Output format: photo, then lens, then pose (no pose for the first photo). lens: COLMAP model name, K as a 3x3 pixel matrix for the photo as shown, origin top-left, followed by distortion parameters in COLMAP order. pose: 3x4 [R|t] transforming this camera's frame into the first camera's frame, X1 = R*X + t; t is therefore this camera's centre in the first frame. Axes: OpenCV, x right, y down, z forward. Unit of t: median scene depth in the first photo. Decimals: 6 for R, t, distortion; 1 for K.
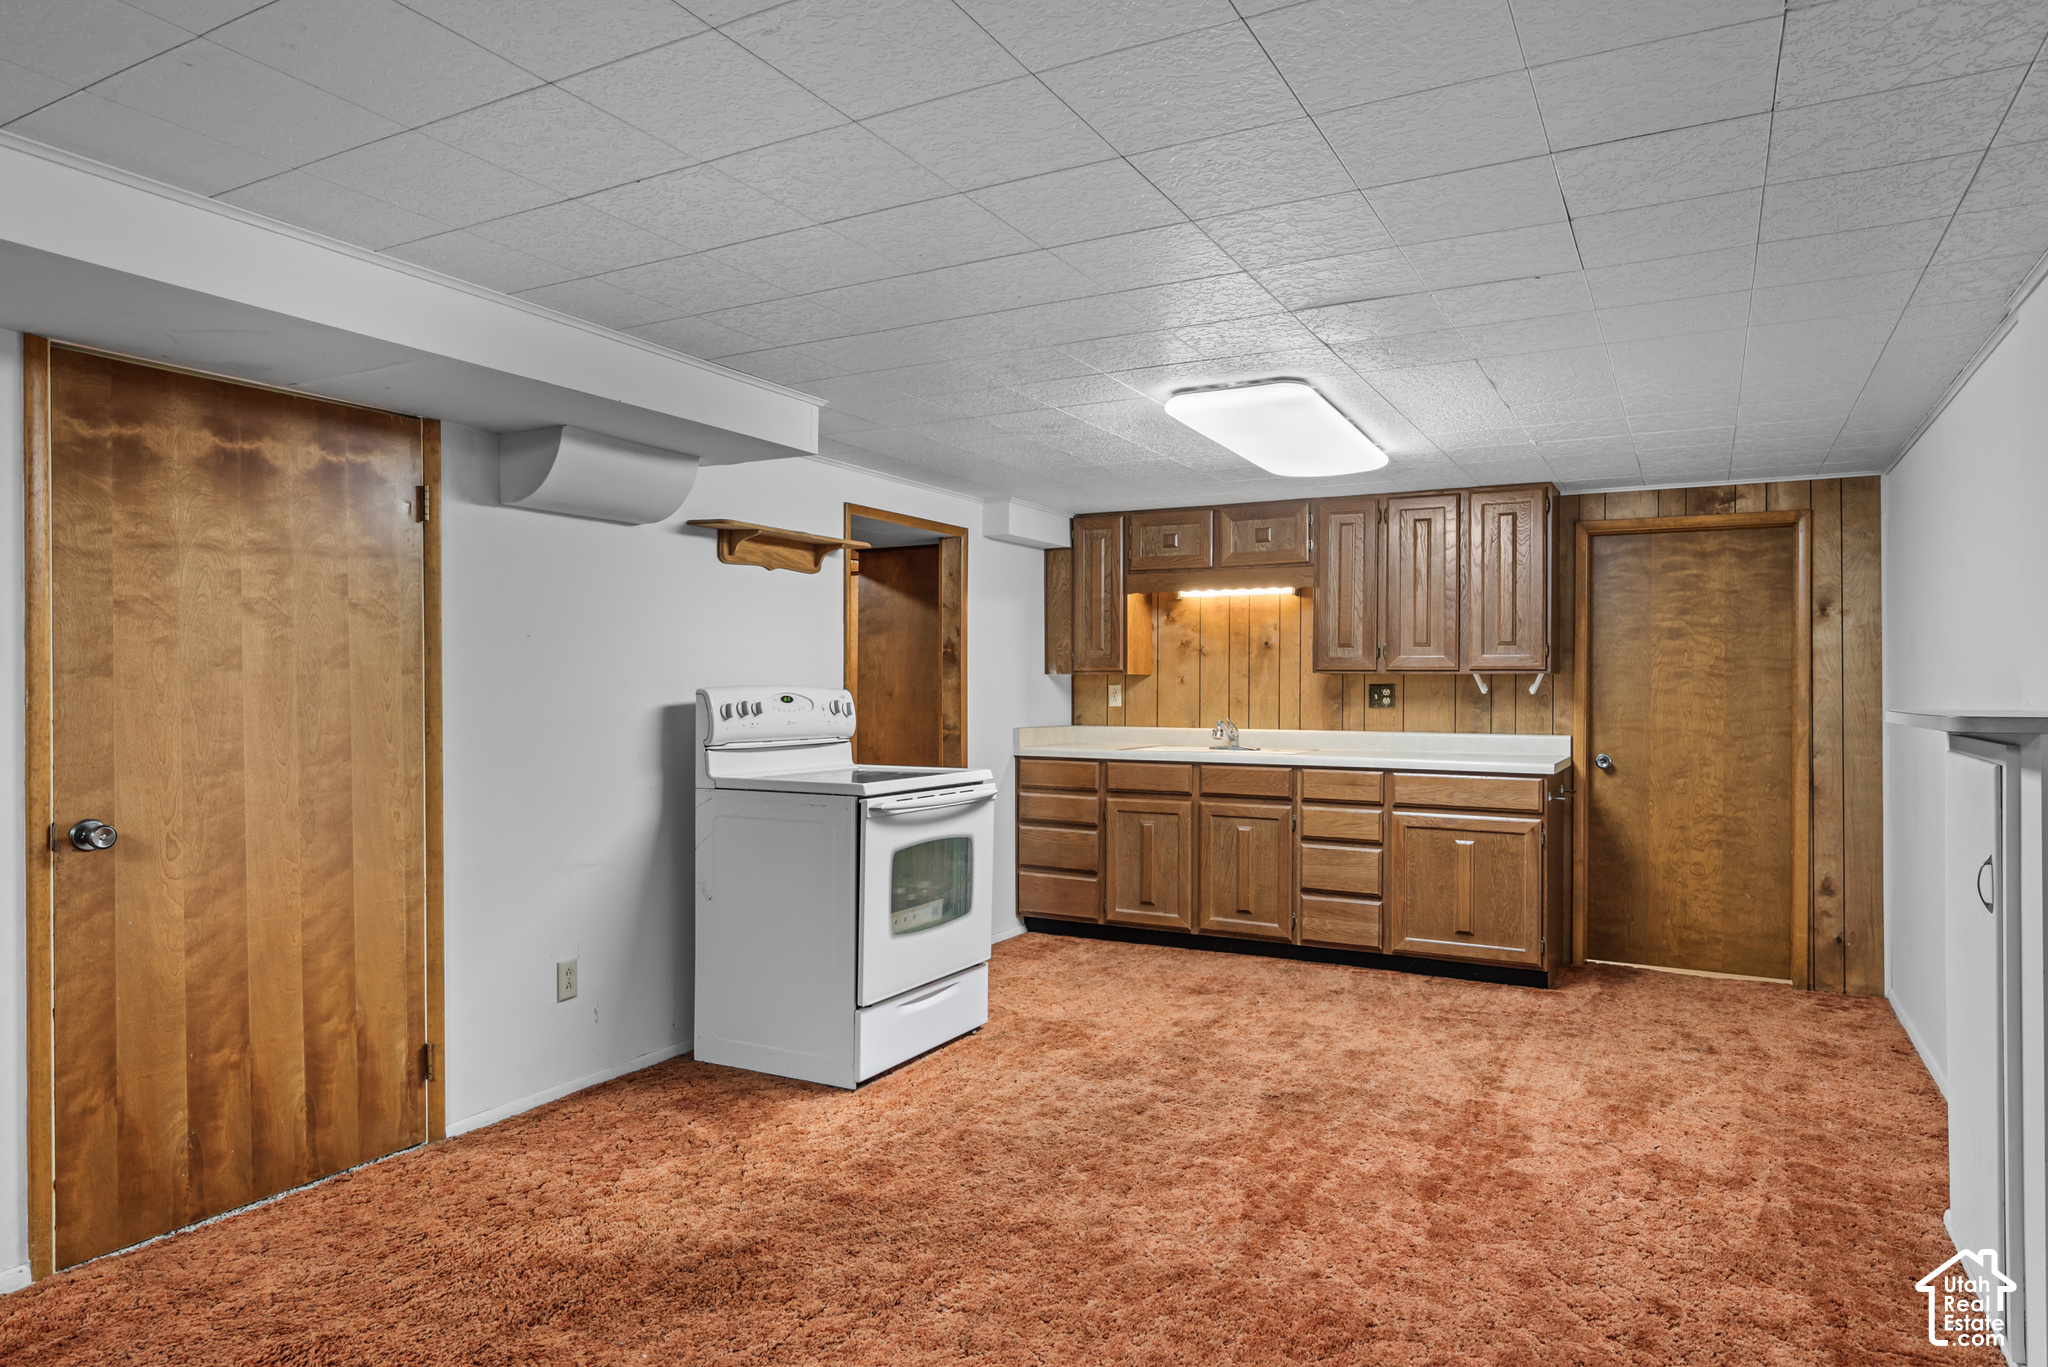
lens RADIAL K [[1220.8, 0, 1043.7], [0, 1220.8, 681.8], [0, 0, 1]] dist [-0.002714, -0.000018]
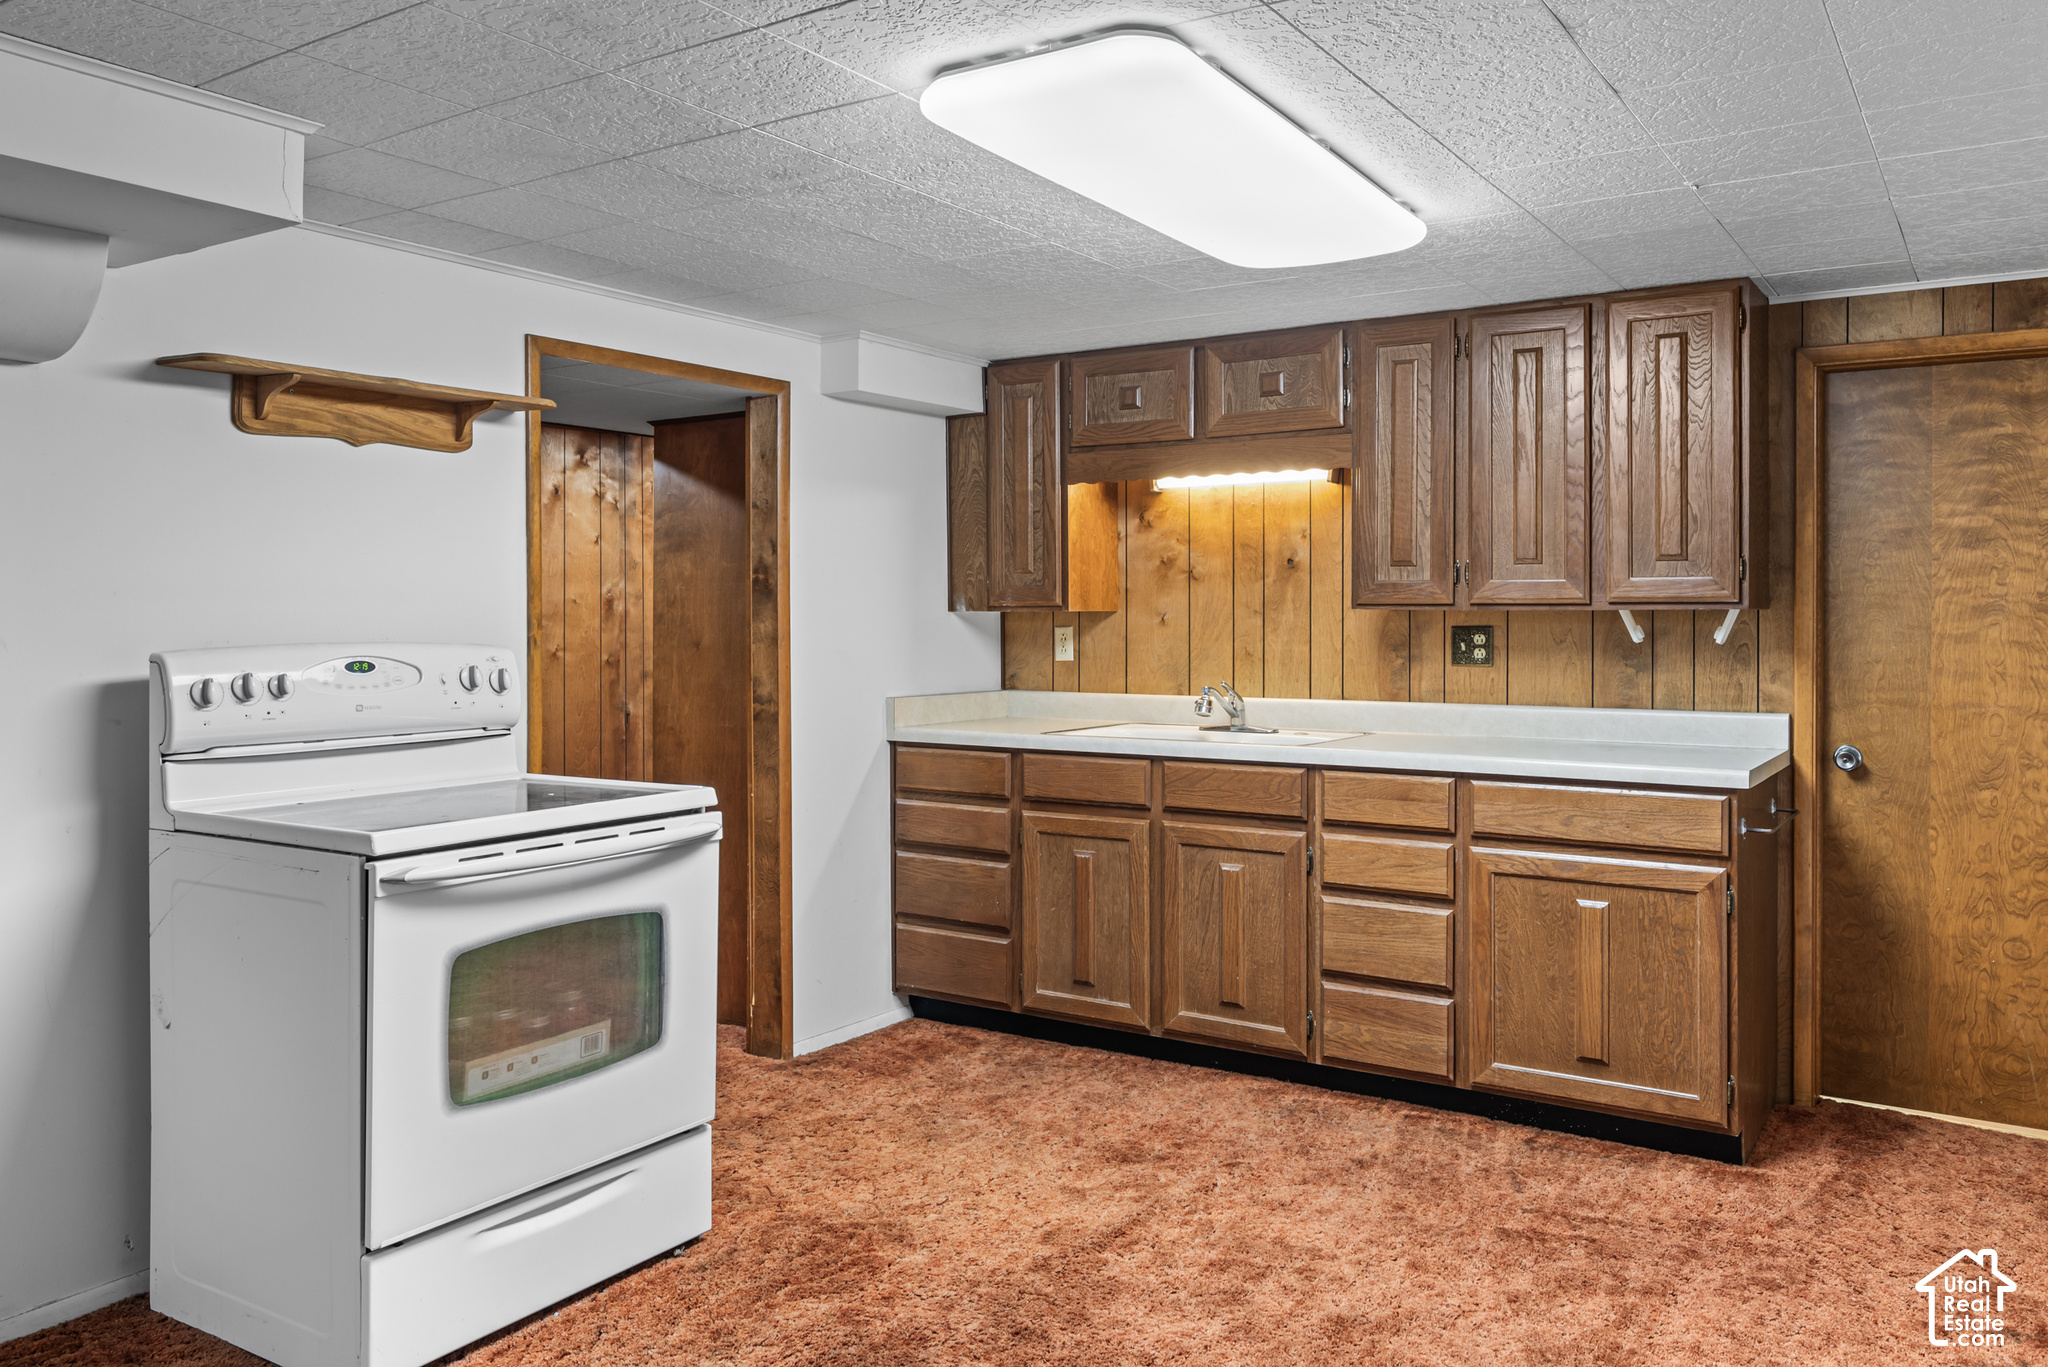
lens RADIAL K [[1519.0, 0, 1037.0], [0, 1519.0, 613.3], [0, 0, 1]] dist [-0.003403, 0.000547]
pose [[0.996392, -0.006382, -0.084632, 0.139072], [0.006679, 0.999973, 0.003221, -0.009275], [0.084609, -0.003775, 0.996407, 0.252849]]
